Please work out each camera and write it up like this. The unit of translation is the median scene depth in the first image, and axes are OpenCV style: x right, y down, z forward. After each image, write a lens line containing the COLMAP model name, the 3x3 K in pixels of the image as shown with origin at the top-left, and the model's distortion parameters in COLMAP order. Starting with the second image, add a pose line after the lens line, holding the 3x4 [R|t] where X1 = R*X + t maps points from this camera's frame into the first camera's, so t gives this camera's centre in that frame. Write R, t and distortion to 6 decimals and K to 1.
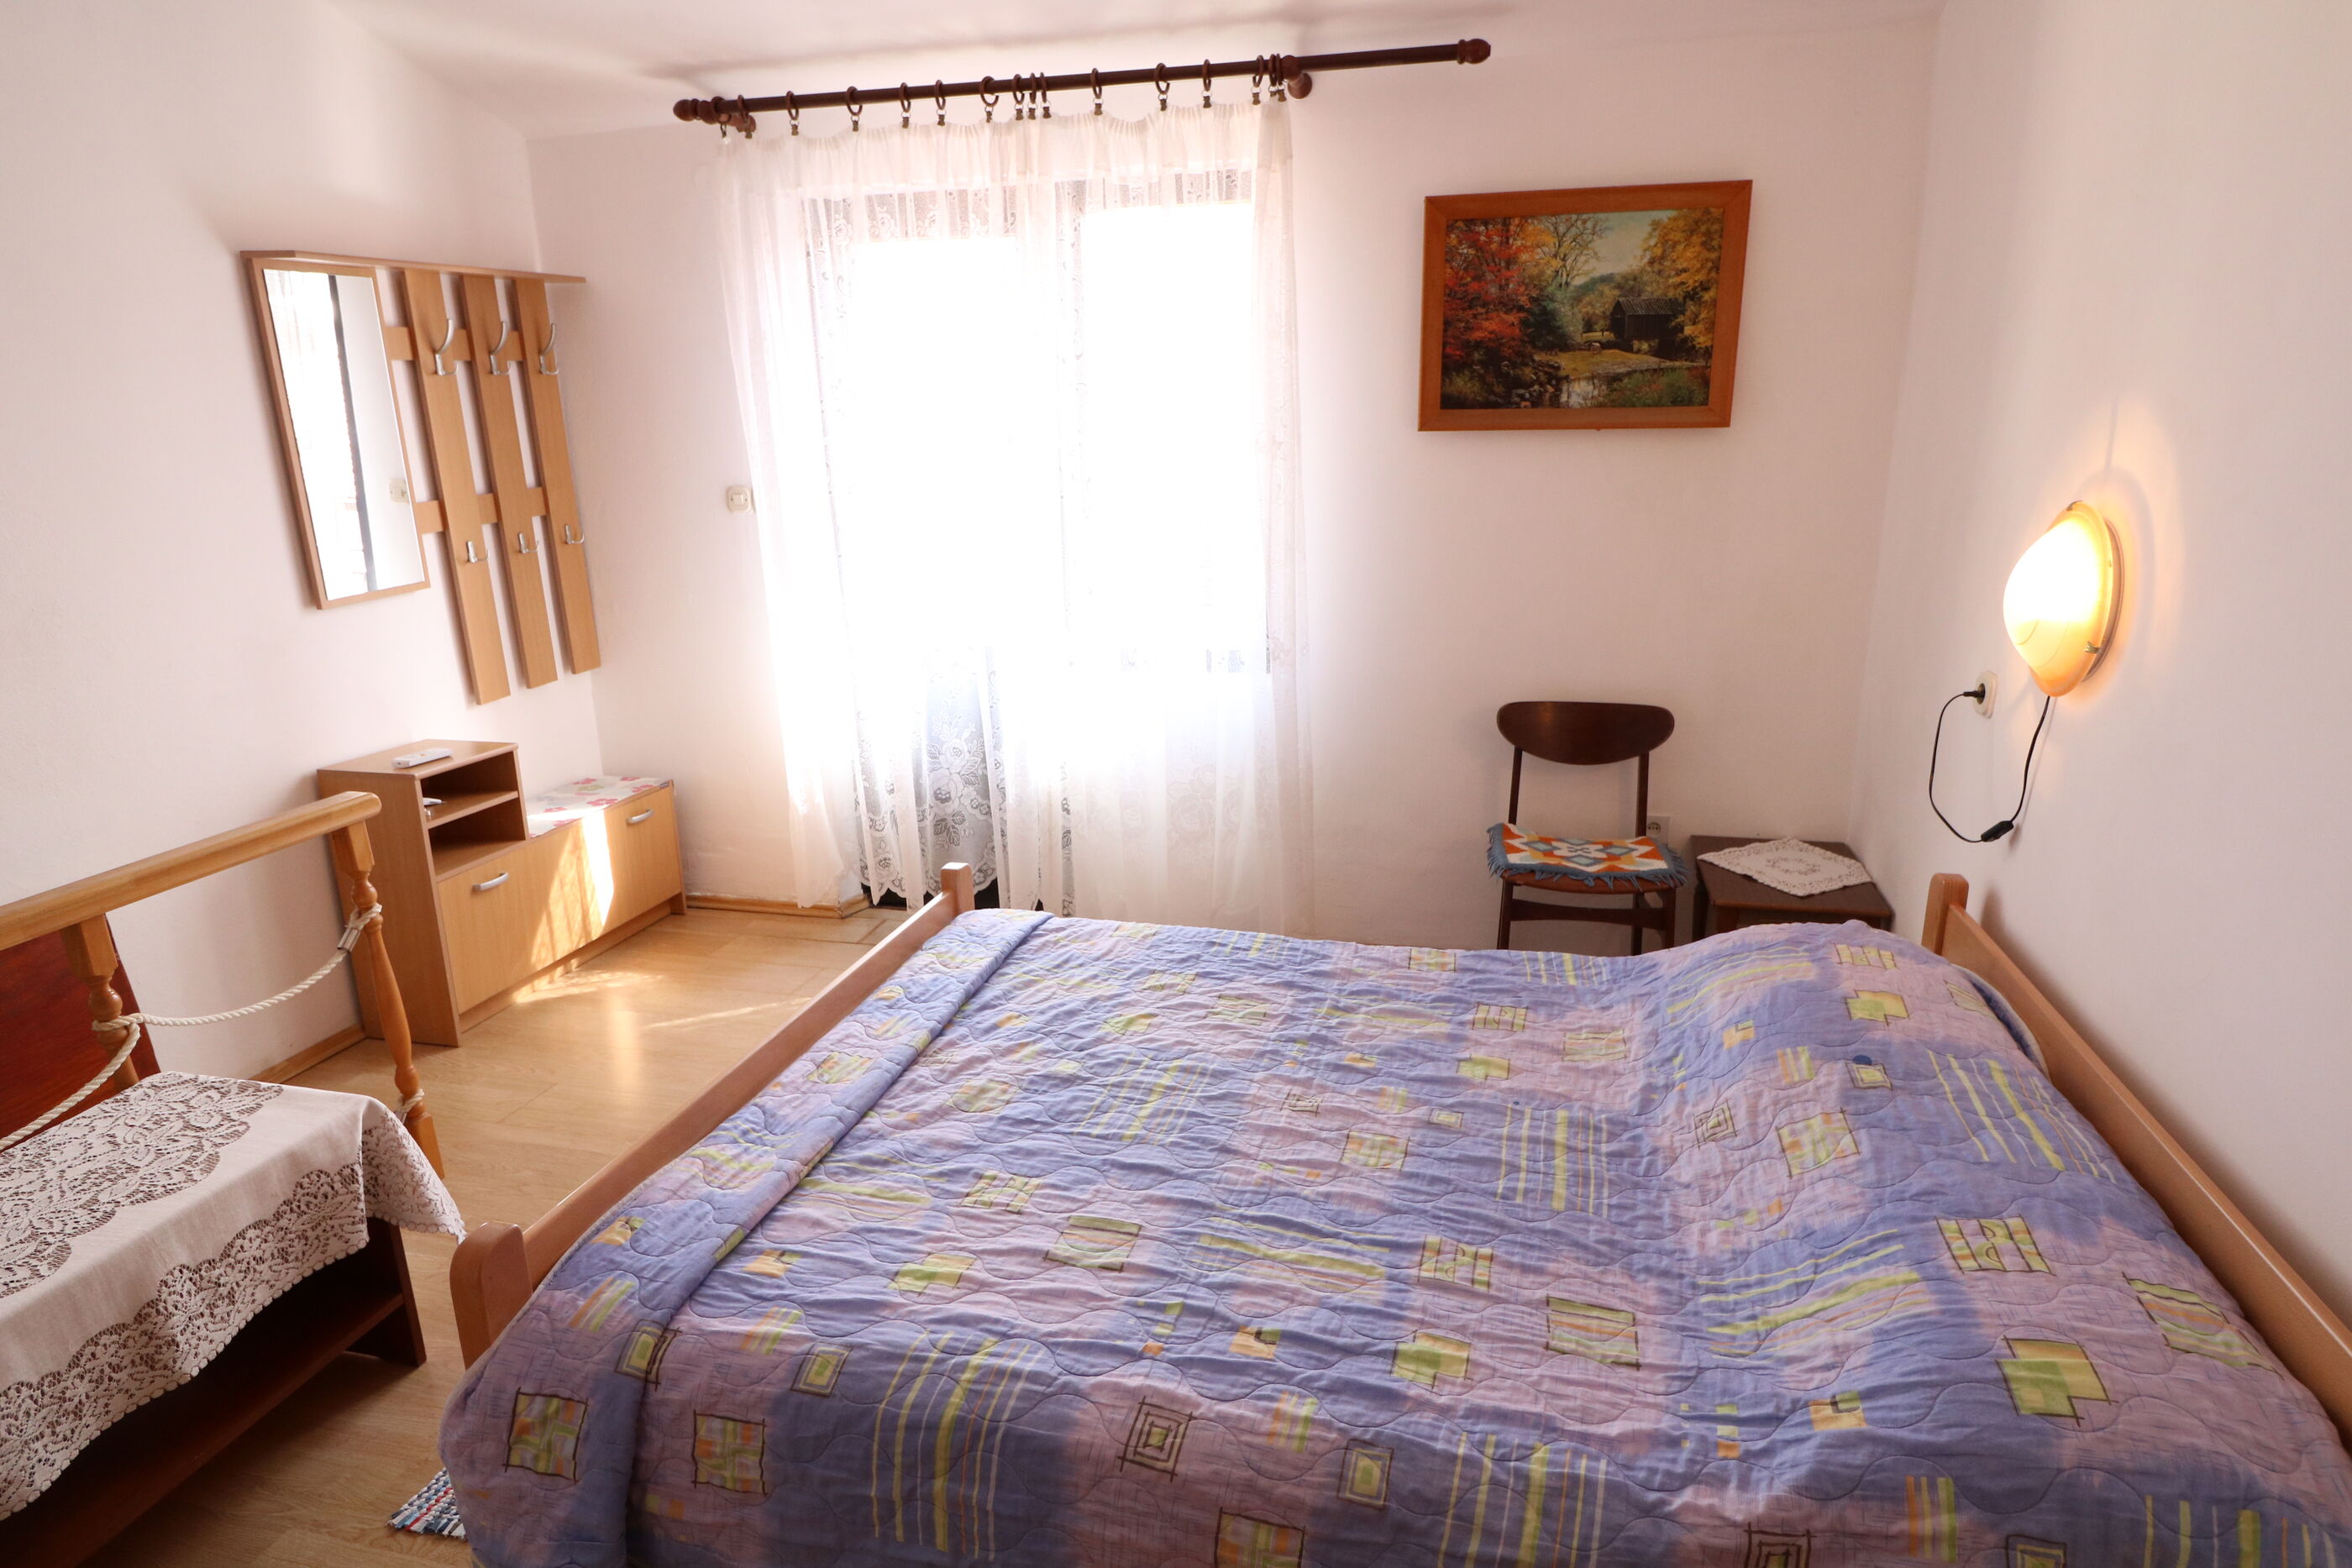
lens RADIAL K [[1311.8, 0, 1194.1], [0, 1311.8, 782.1], [0, 0, 1]] dist [0.008845, -0.014444]
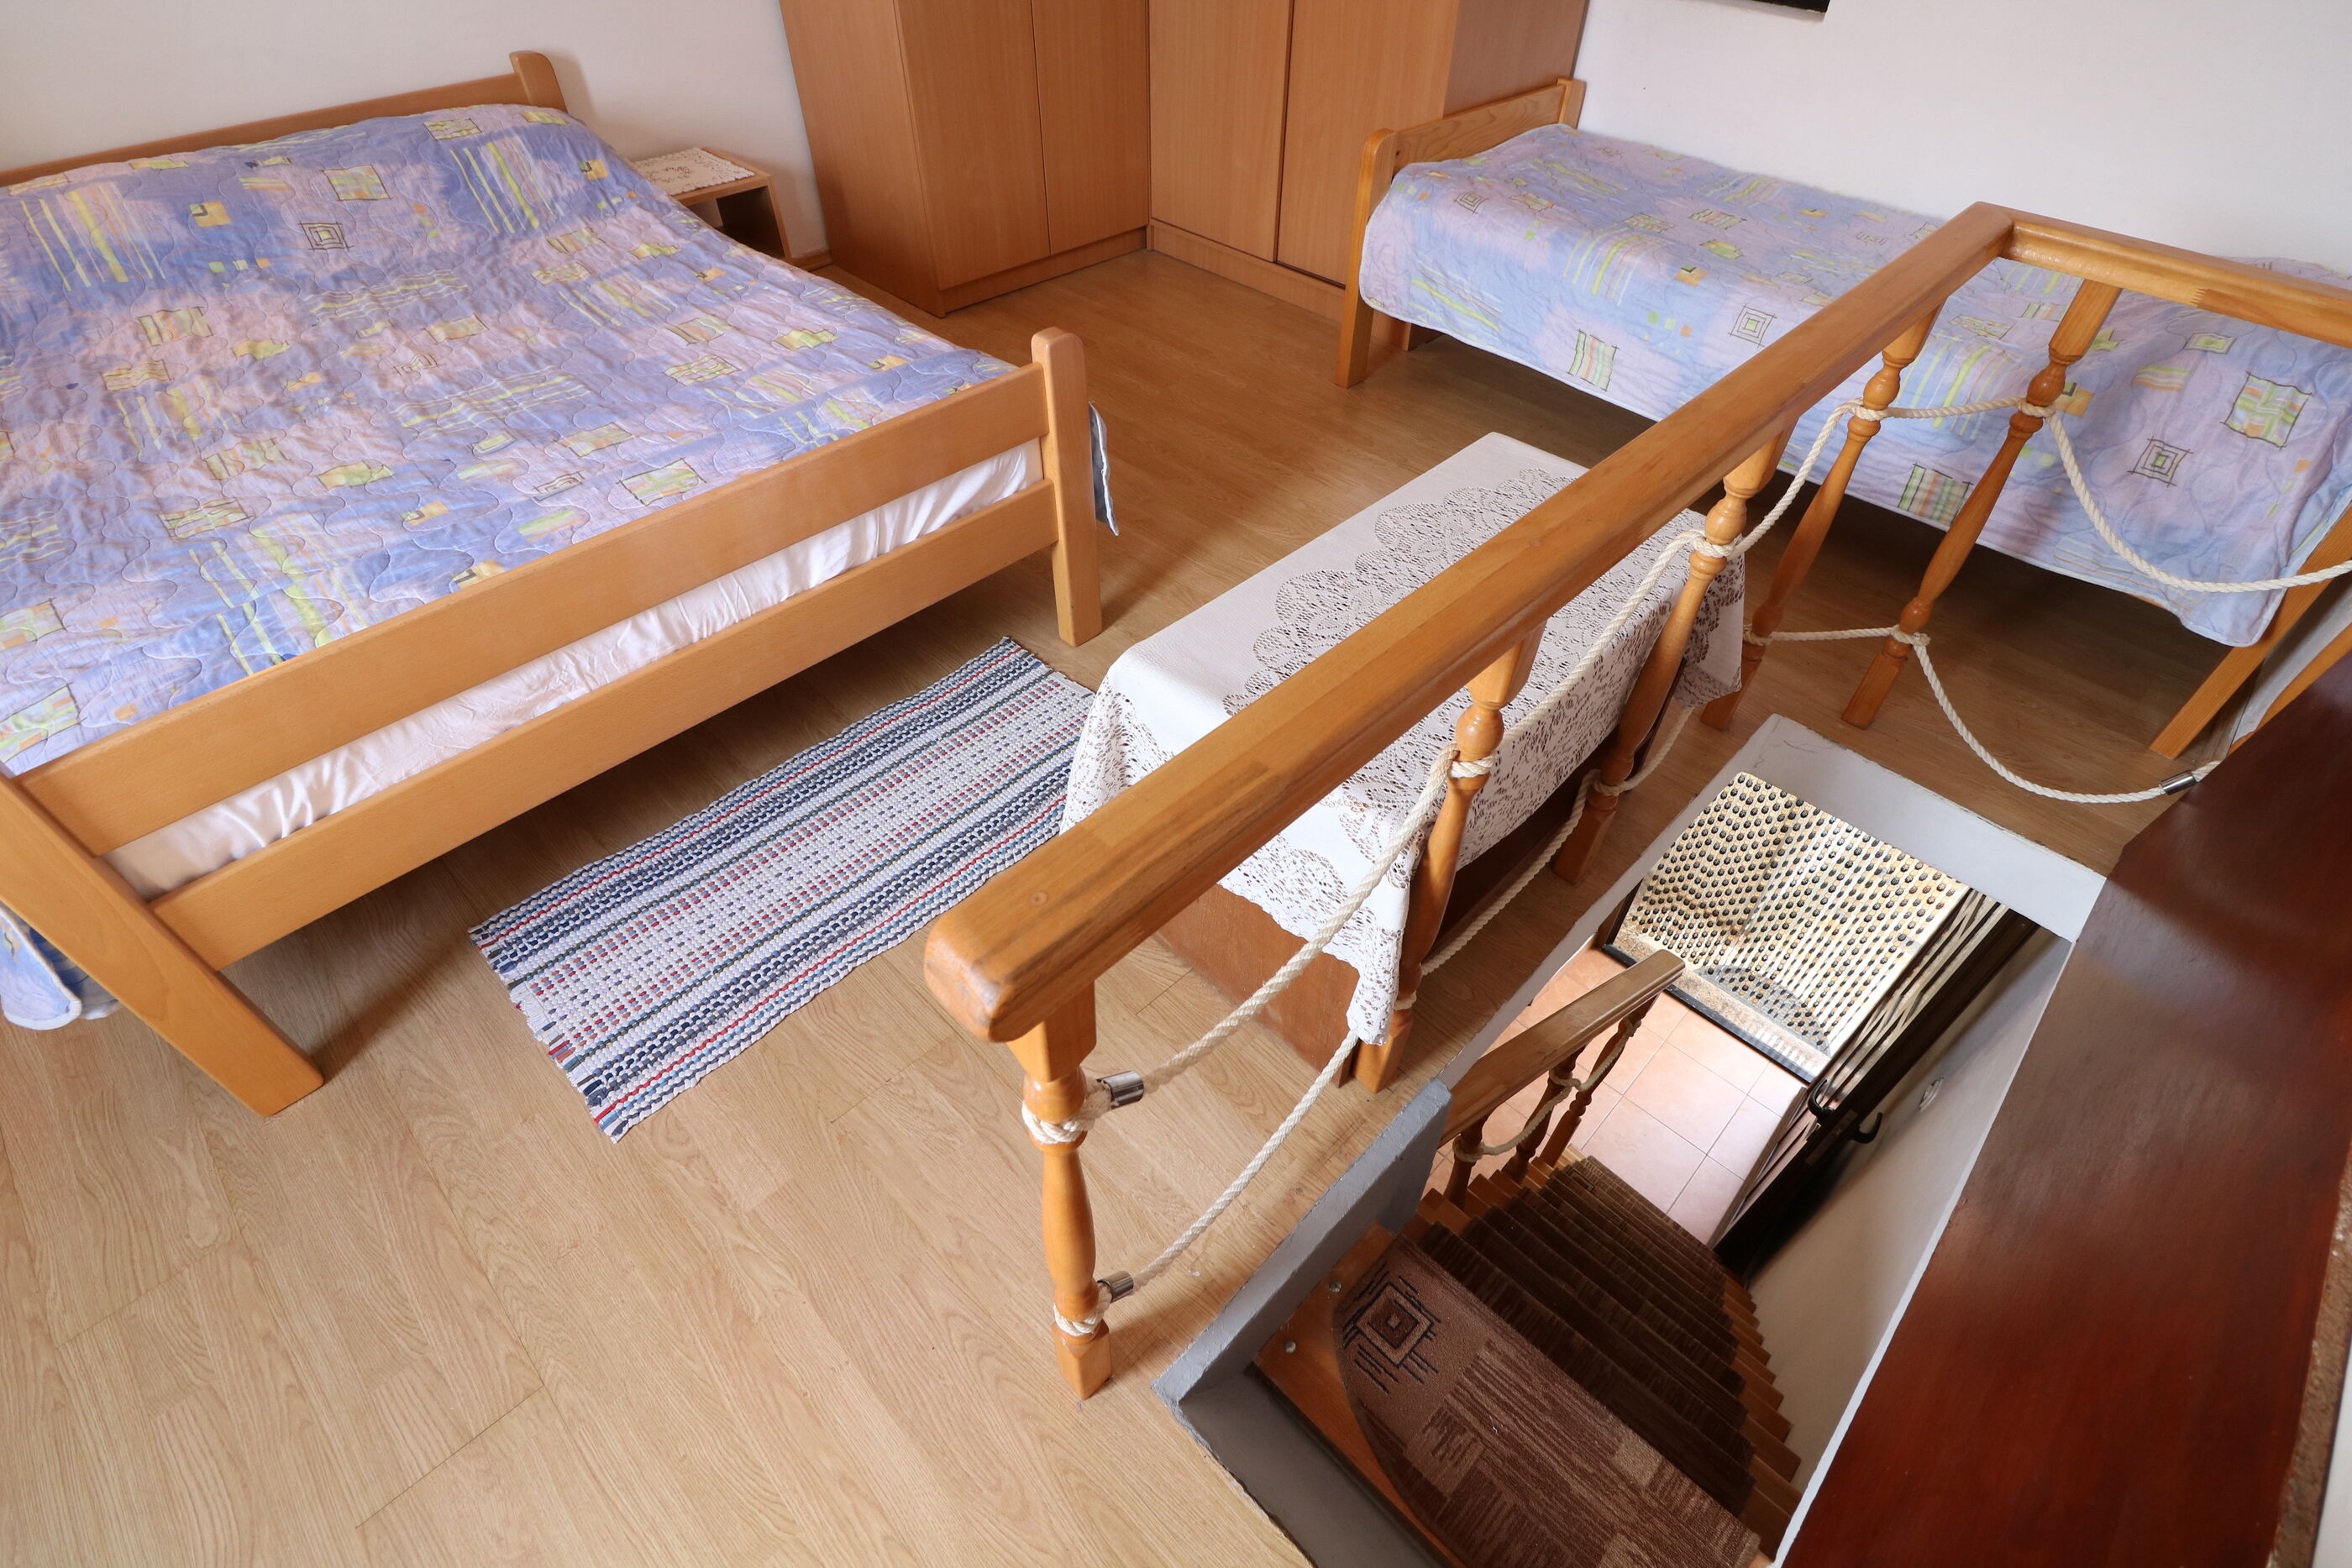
lens RADIAL K [[1090.8, 0, 1191.9], [0, 1090.8, 792.6], [0, 0, 1]] dist [-0.001124, -0.012163]
pose [[-0.854123, -0.366814, 0.368675, -0.875387], [0.137279, 0.524733, 0.840125, -0.227057], [-0.501625, 0.768181, -0.397831, 1.224131]]
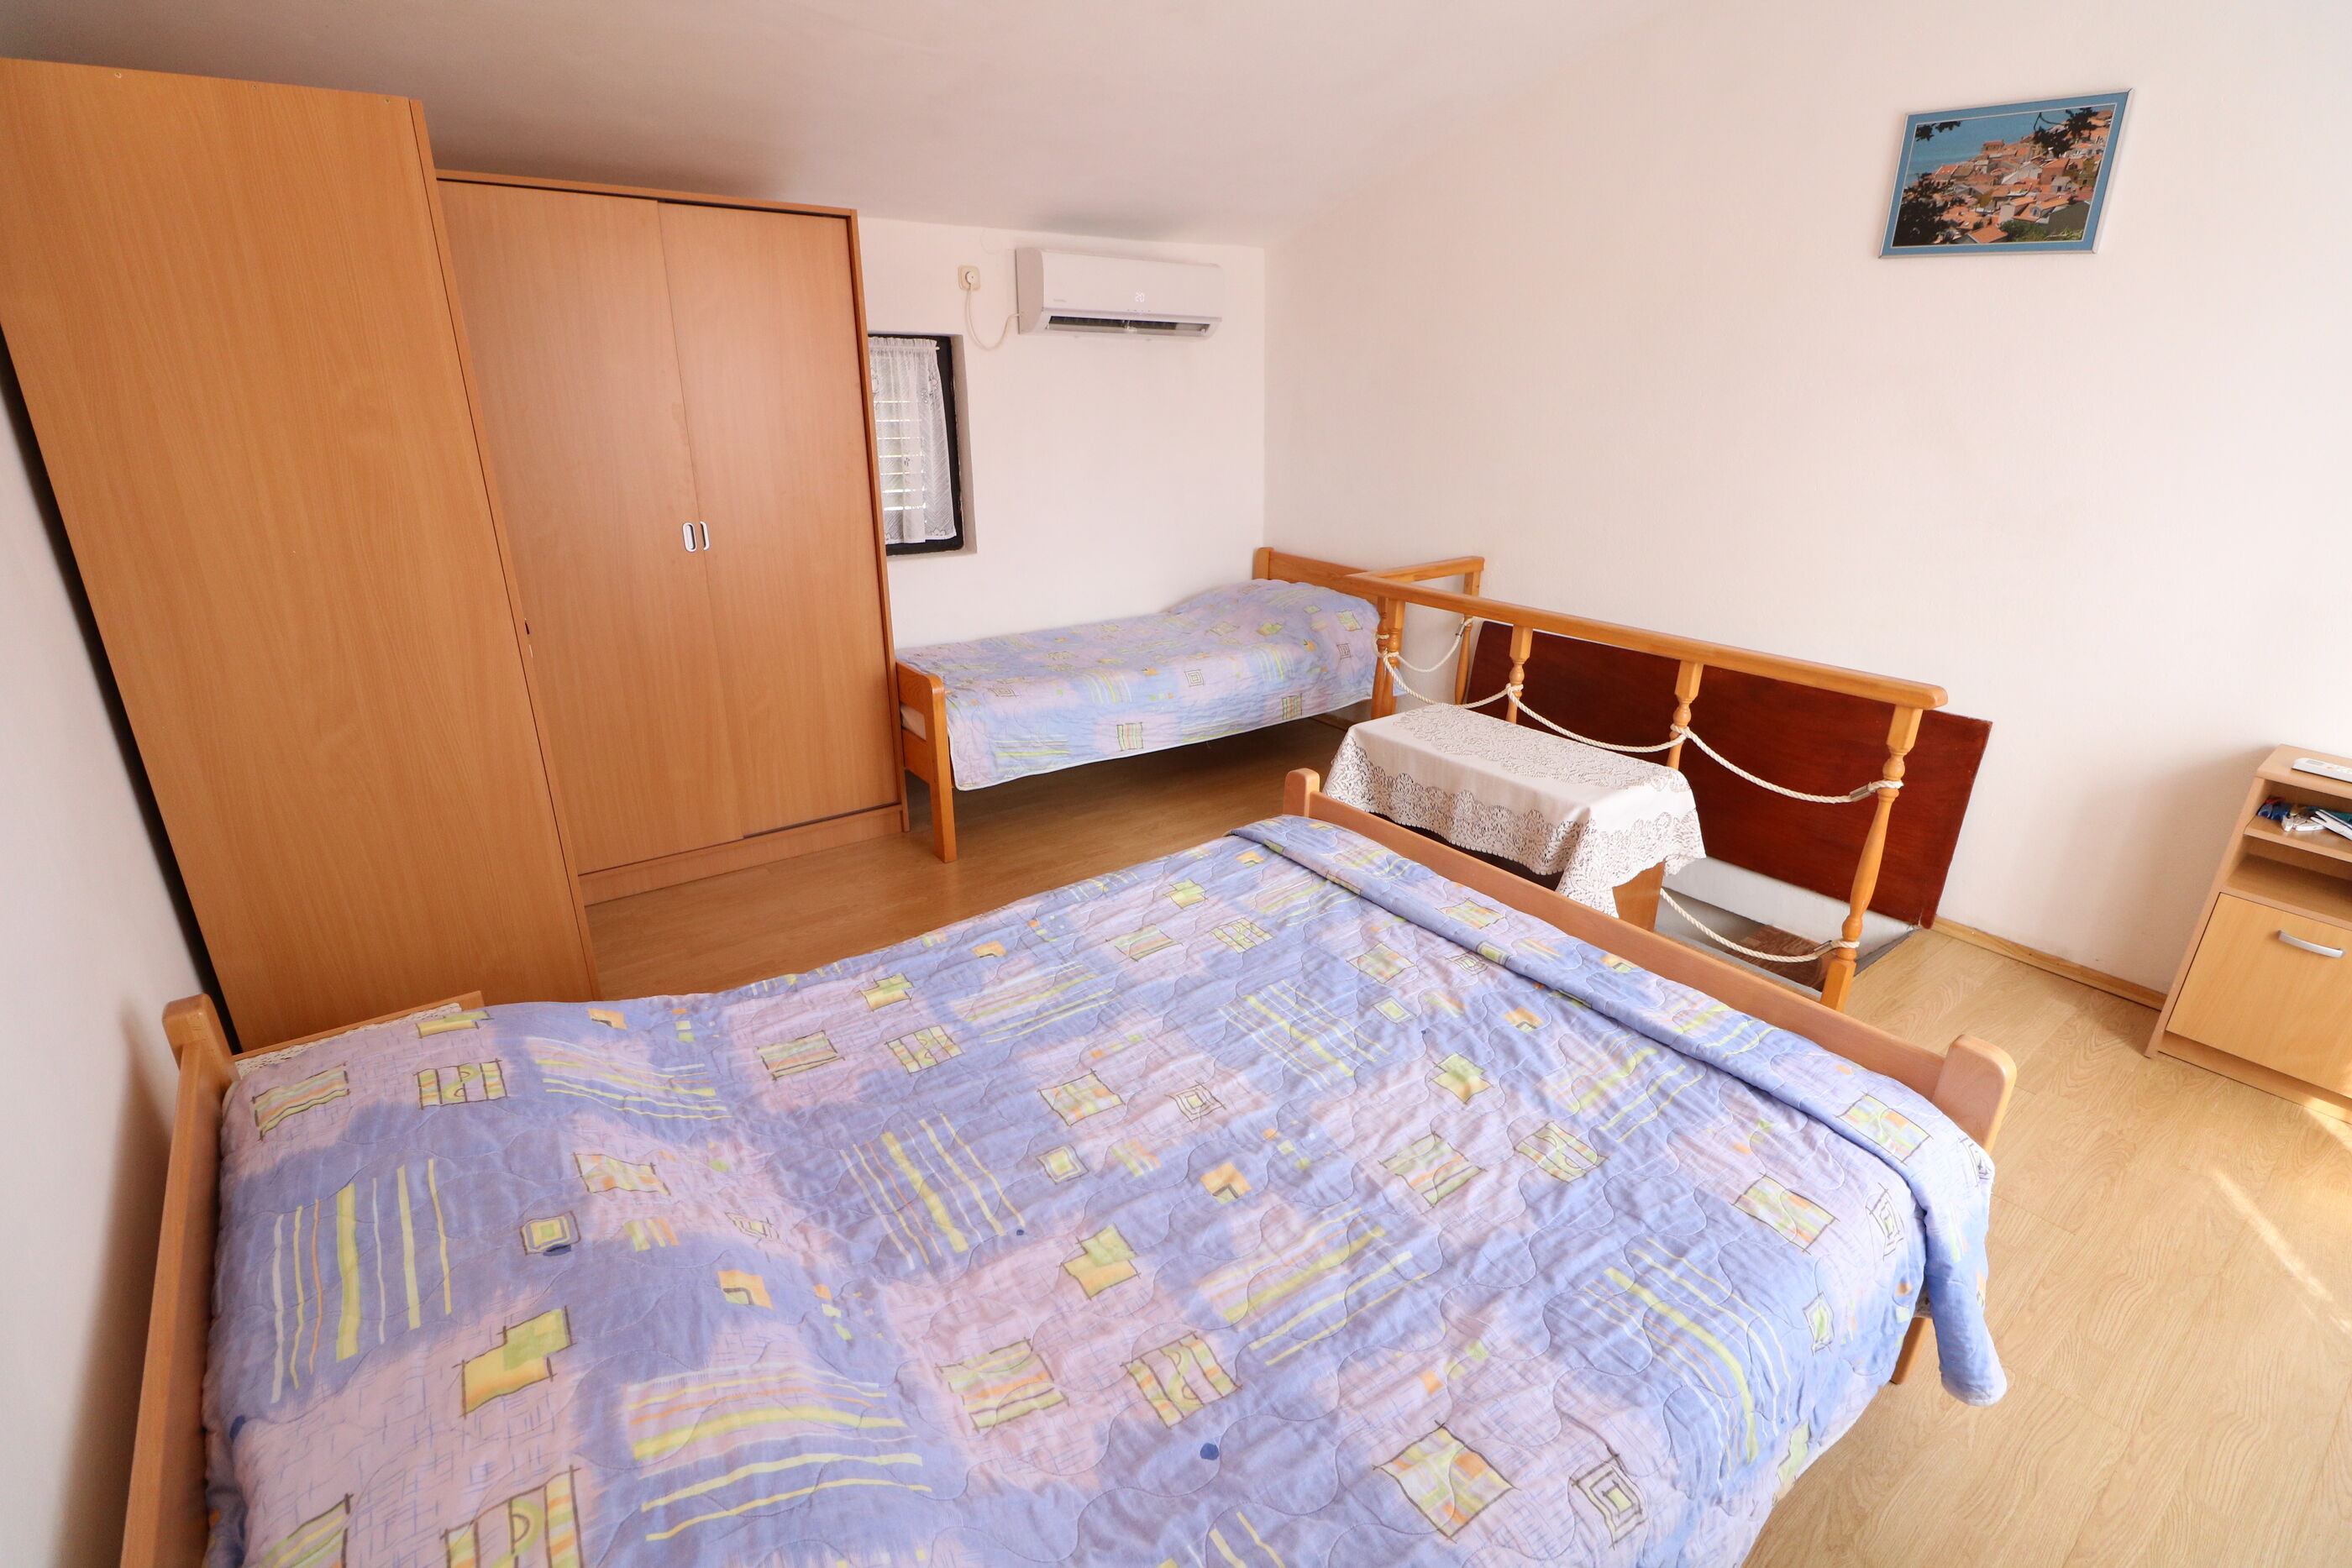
lens RADIAL K [[1090.8, 0, 1198.7], [0, 1090.8, 789.1], [0, 0, 1]] dist [-0.001124, -0.012163]
pose [[-0.625157, 0.283023, -0.727376, 0.535108], [-0.210714, 0.836132, 0.506442, -0.302566], [0.751517, 0.469874, -0.463077, 1.169127]]
